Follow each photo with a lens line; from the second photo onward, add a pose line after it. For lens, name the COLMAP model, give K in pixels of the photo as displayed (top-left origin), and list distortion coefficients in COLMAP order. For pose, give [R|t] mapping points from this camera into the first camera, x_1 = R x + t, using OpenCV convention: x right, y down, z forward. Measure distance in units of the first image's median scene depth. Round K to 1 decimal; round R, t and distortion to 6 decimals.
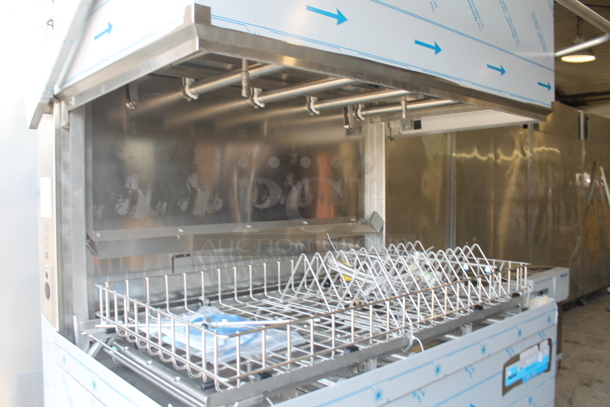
lens RADIAL K [[515.4, 0, 305.3], [0, 515.4, 200.8], [0, 0, 1]] dist [-0.155486, 0.124587]
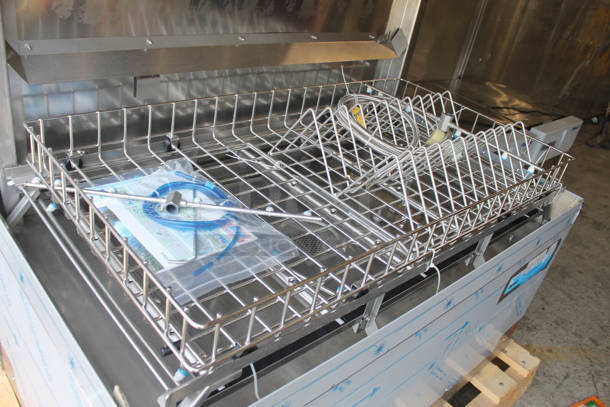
lens RADIAL K [[515.4, 0, 303.4], [0, 515.4, 204.2], [0, 0, 1]] dist [-0.155486, 0.124587]
pose [[0.982725, 0.155582, 0.100225, -0.061907], [-0.184681, 0.859479, 0.476642, -0.119410], [-0.011984, -0.486918, 0.873365, 0.256370]]
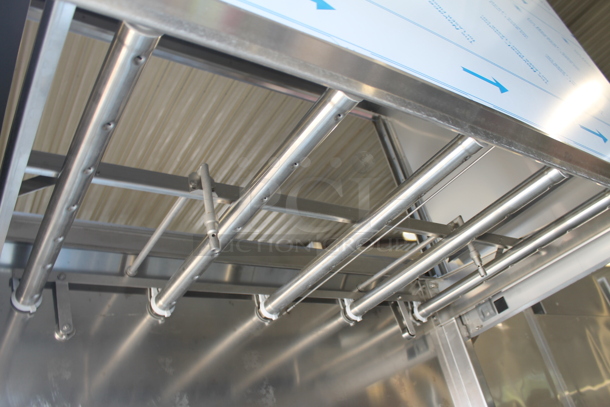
lens RADIAL K [[515.4, 0, 305.7], [0, 515.4, 202.6], [0, 0, 1]] dist [-0.155486, 0.124587]
pose [[0.966870, -0.254917, -0.013373, 0.004167], [0.208647, 0.819384, -0.533925, 0.064613], [0.147064, 0.513446, 0.845426, 0.382243]]
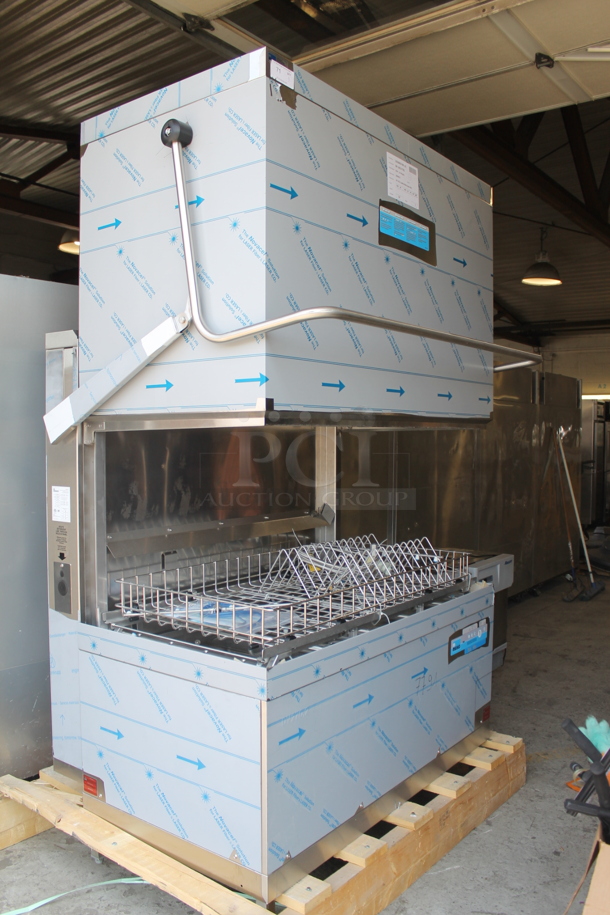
lens RADIAL K [[773.1, 0, 300.1], [0, 773.1, 458.5], [0, 0, 1]] dist [-0.155486, 0.124587]
pose [[0.982757, 0.000282, 0.184899, -0.263859], [-0.001191, 0.999988, 0.004807, -0.100604], [-0.184896, -0.004944, 0.982746, -0.659293]]
